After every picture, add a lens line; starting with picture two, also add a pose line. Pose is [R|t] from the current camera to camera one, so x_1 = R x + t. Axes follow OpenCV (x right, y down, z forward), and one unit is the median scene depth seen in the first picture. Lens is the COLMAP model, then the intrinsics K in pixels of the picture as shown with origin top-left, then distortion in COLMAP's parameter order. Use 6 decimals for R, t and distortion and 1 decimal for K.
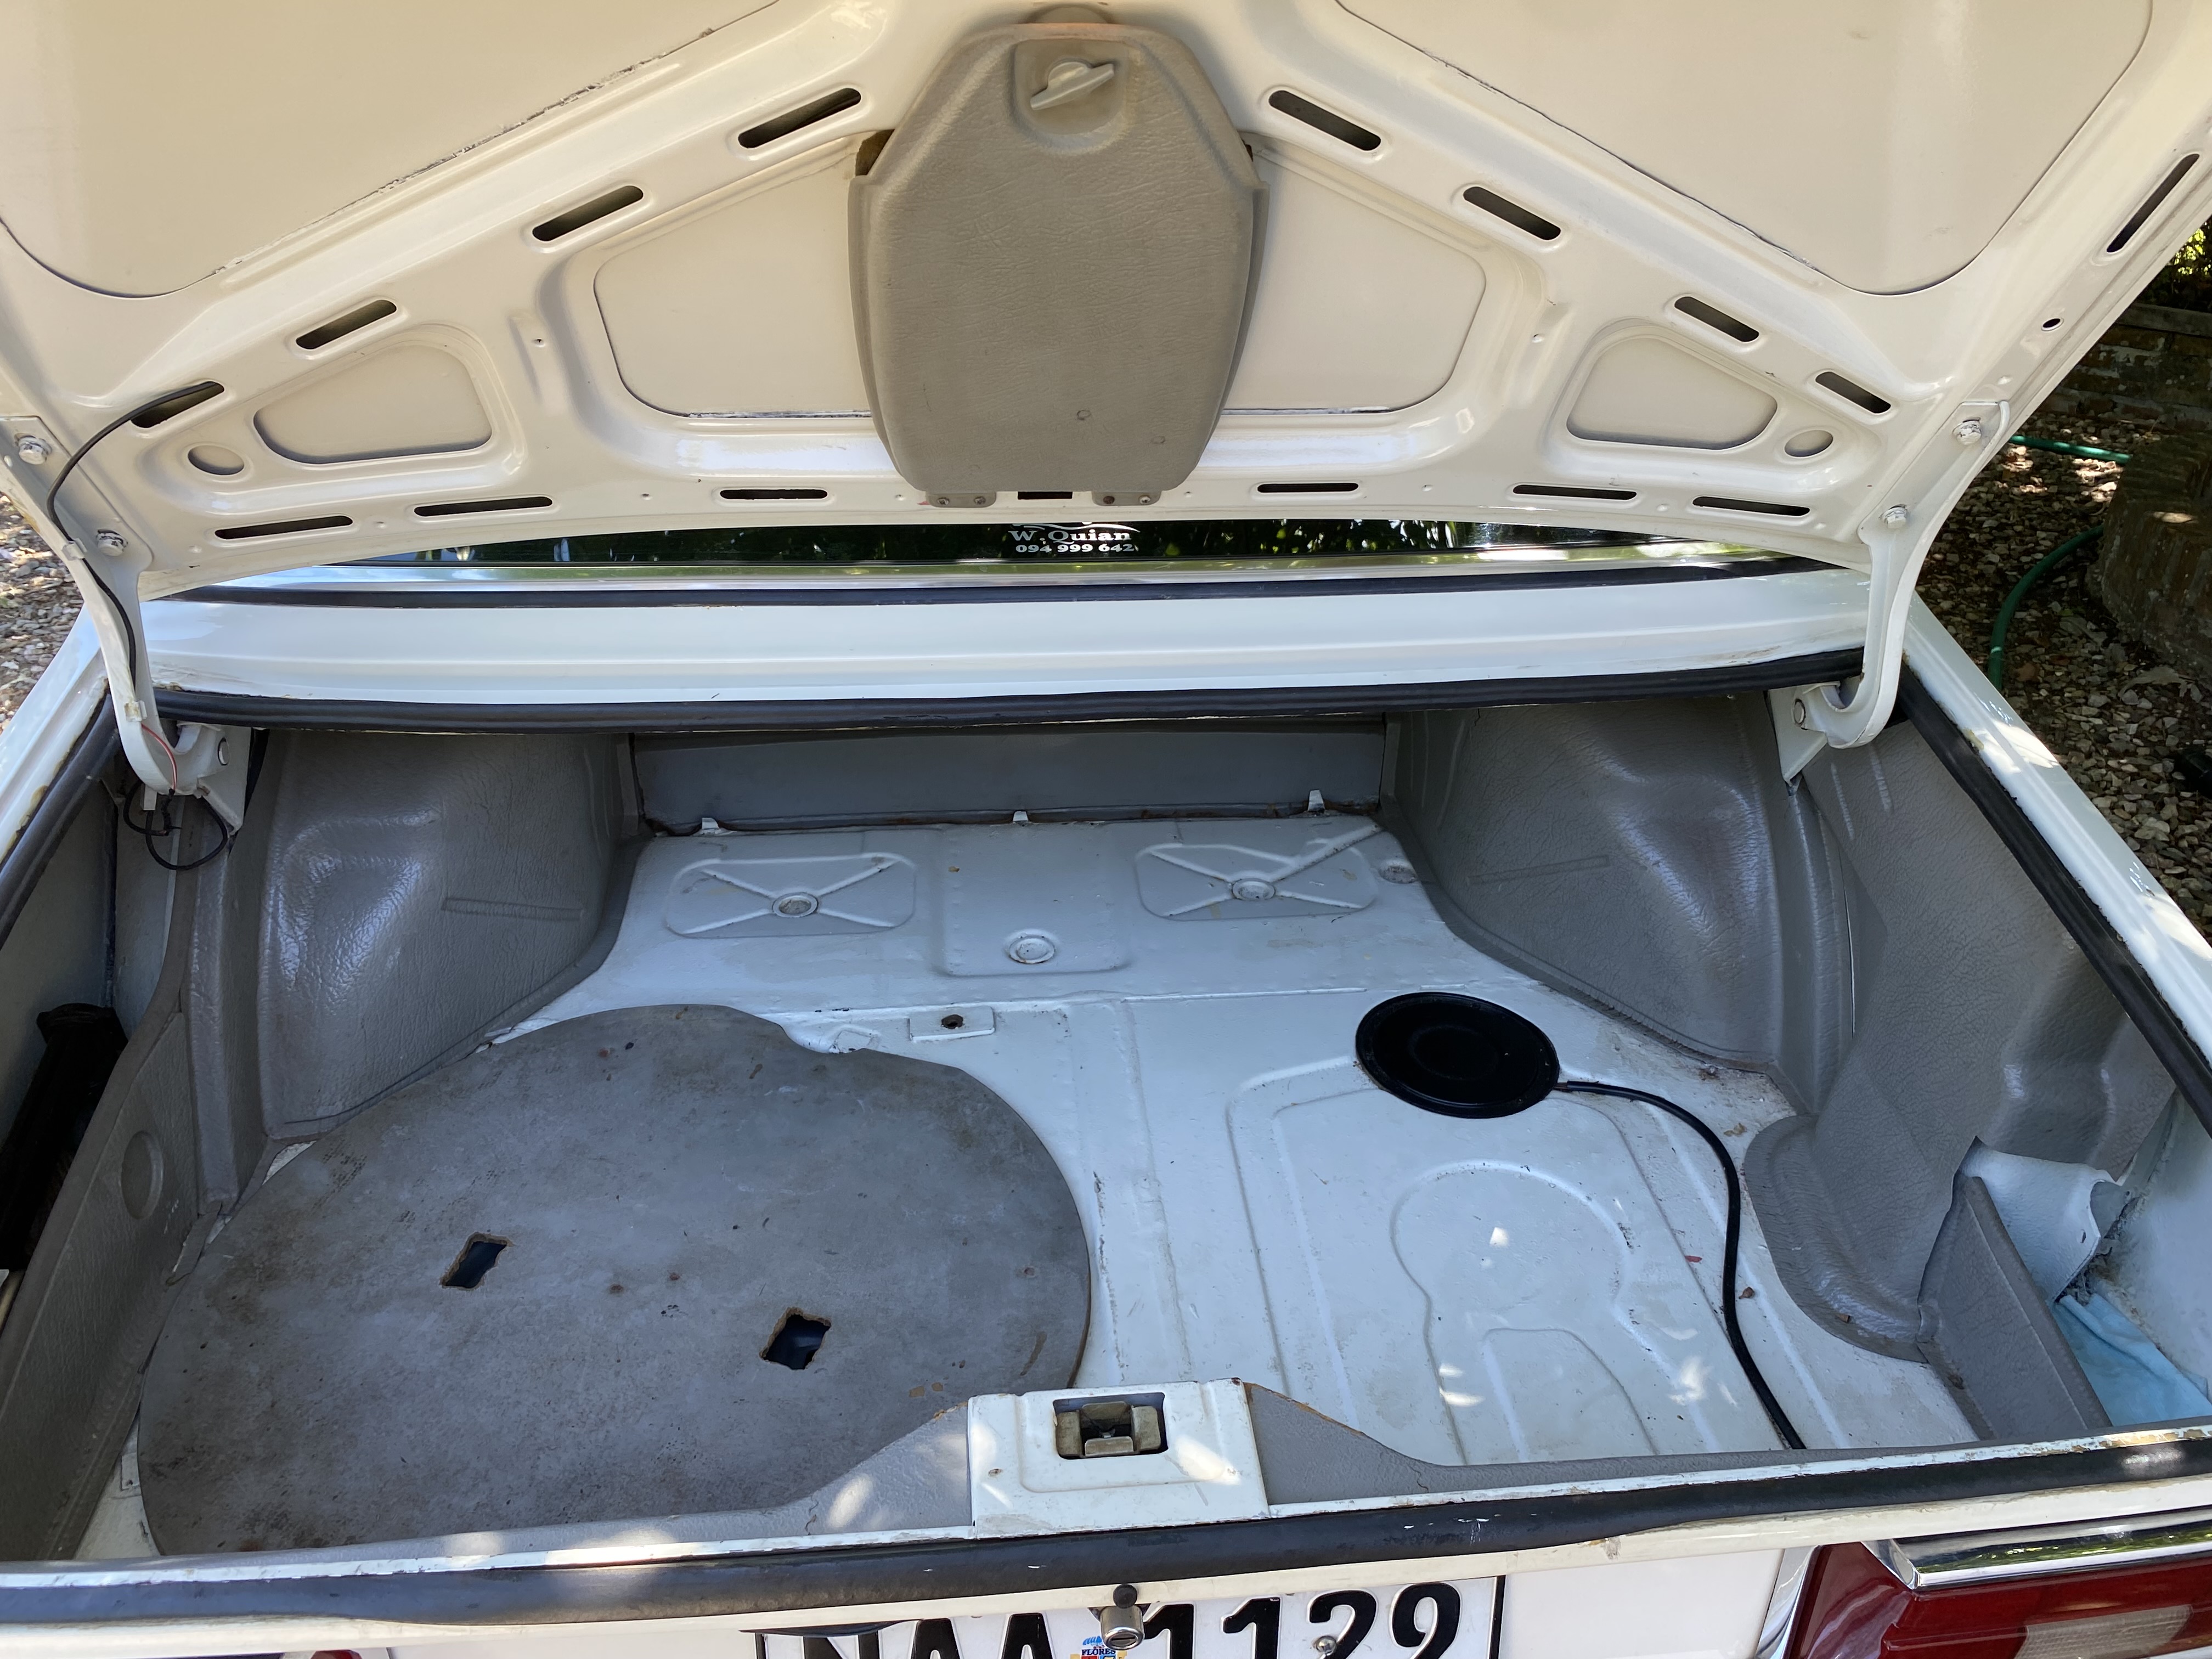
lens RADIAL K [[1691.2, 0, 1115.7], [0, 1691.2, 823.0], [0, 0, 1]] dist [0.019750, -0.017865]
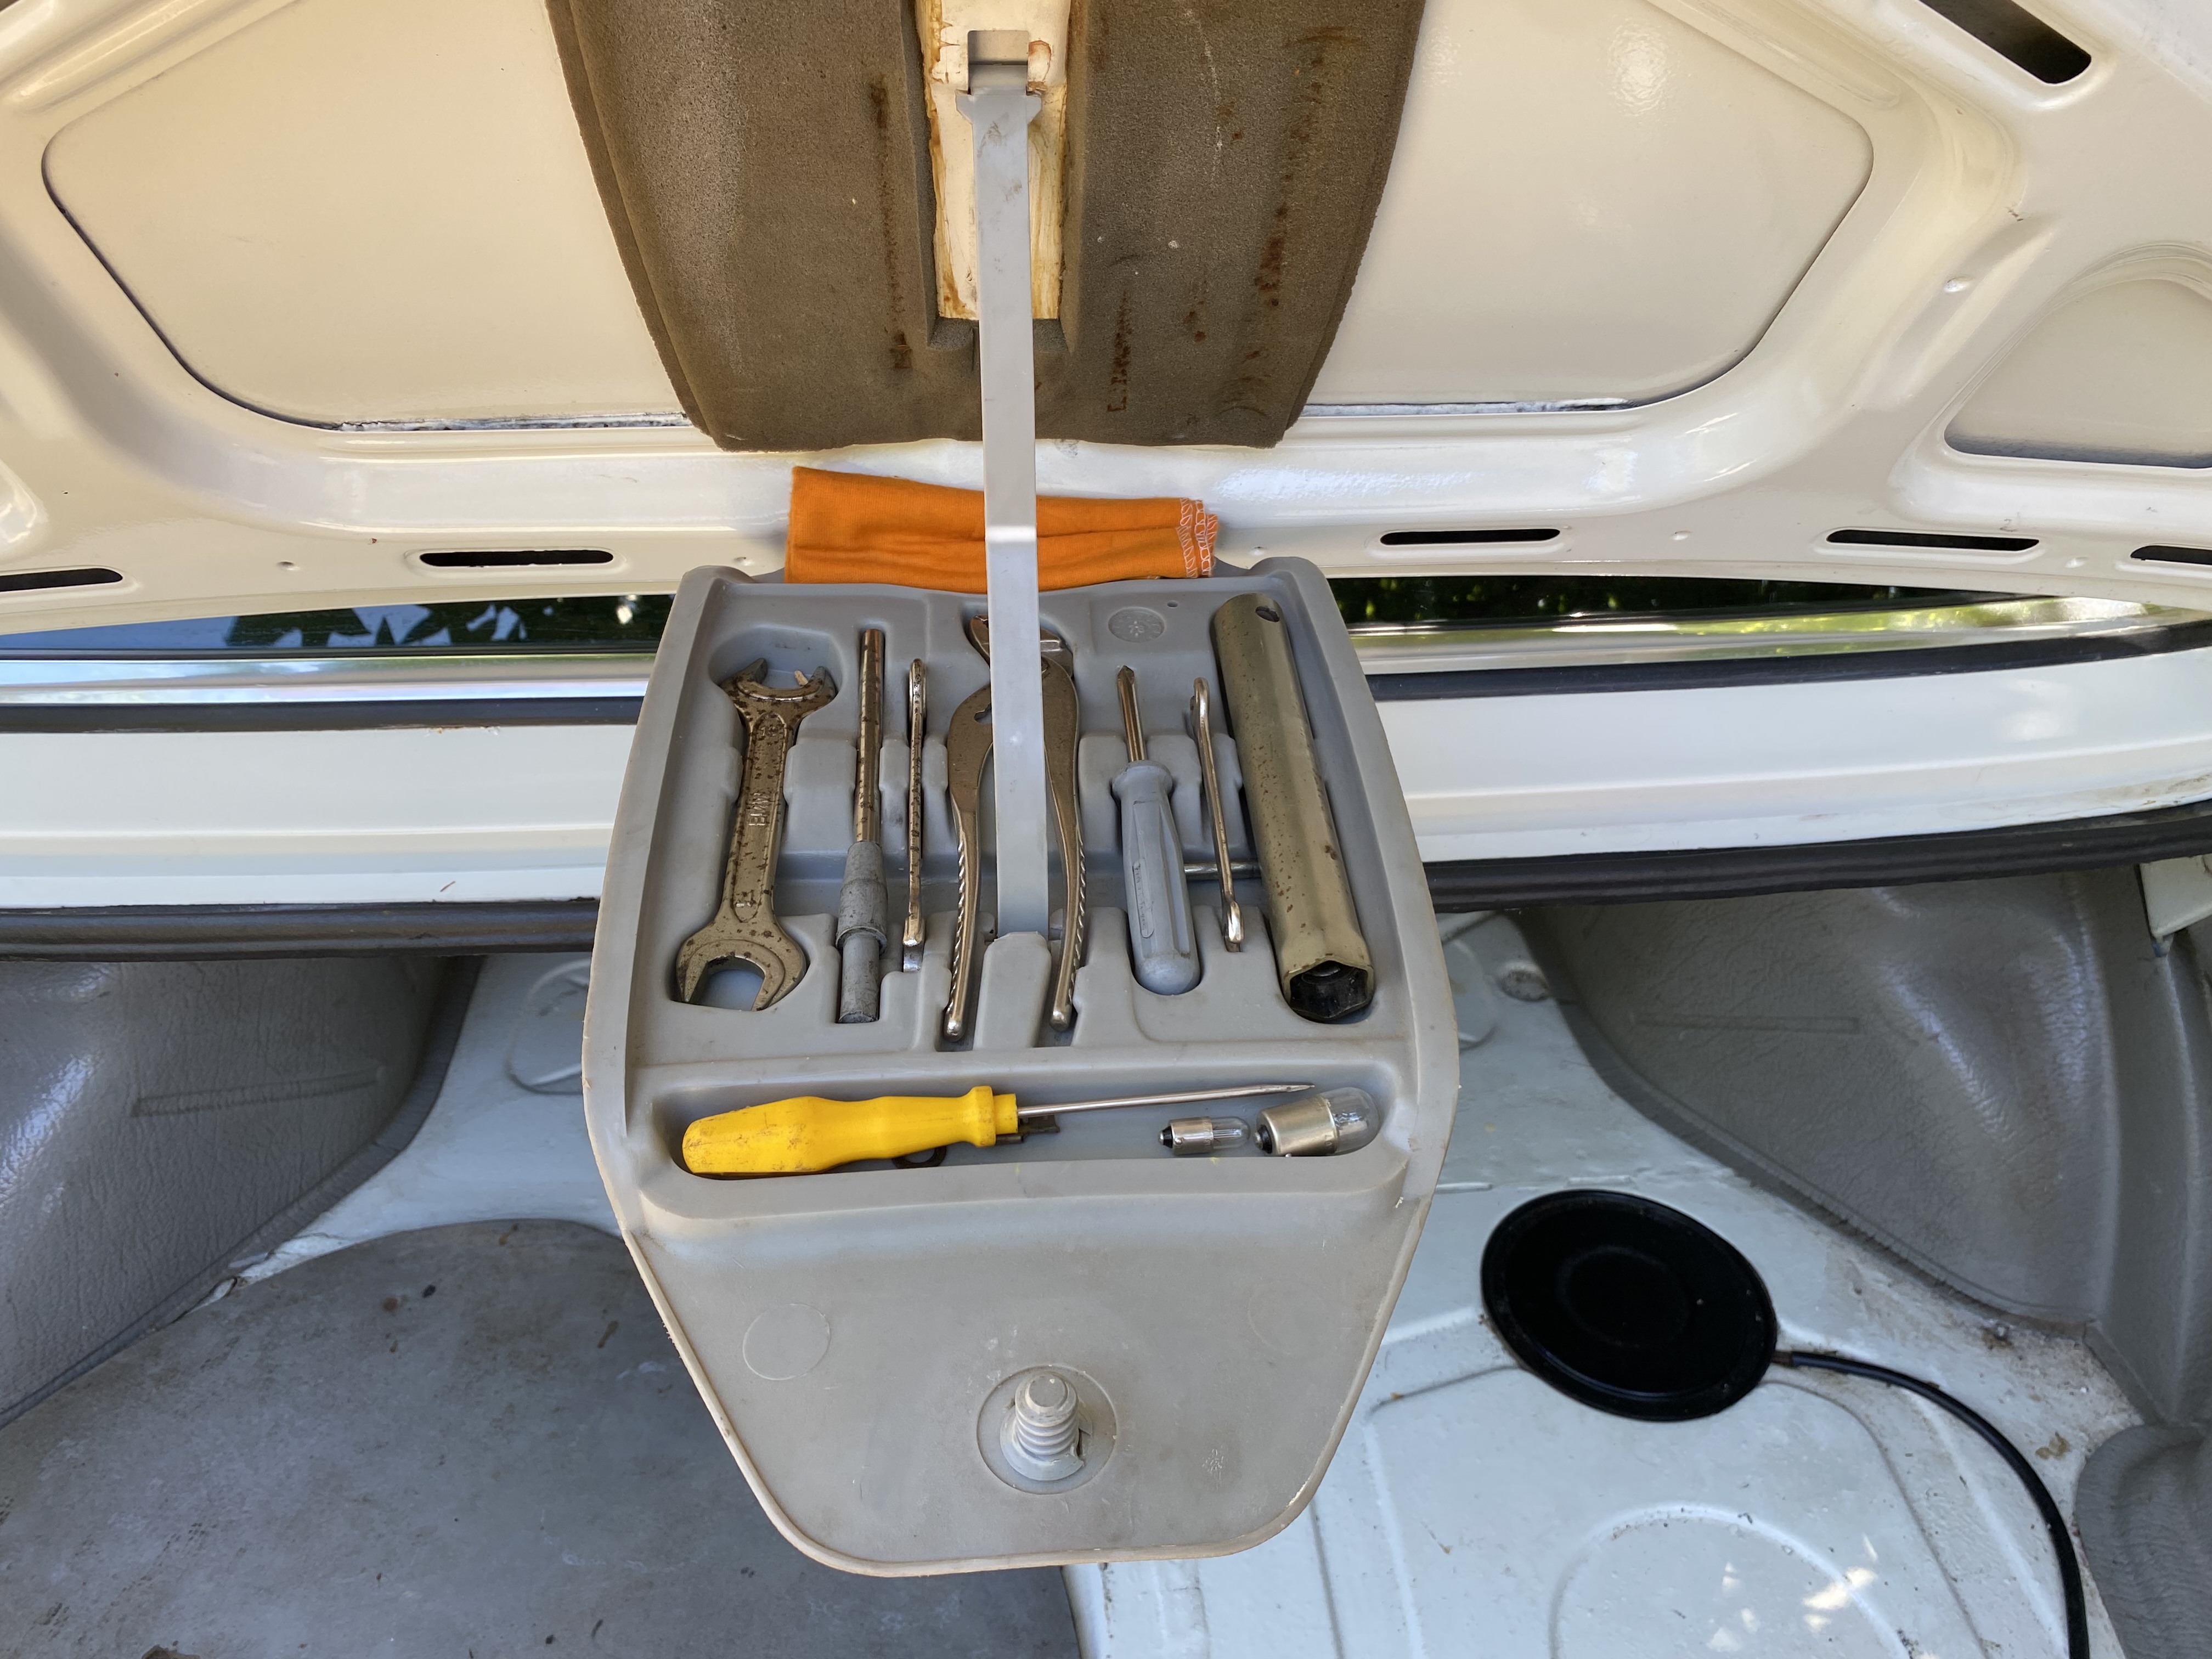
lens RADIAL K [[1691.2, 0, 1118.8], [0, 1691.2, 812.9], [0, 0, 1]] dist [0.019750, -0.017865]
pose [[0.999886, 0.002501, -0.014891, 0.004266], [-0.001496, 0.997742, 0.067150, -0.113273], [0.015025, -0.067120, 0.997632, 0.335156]]
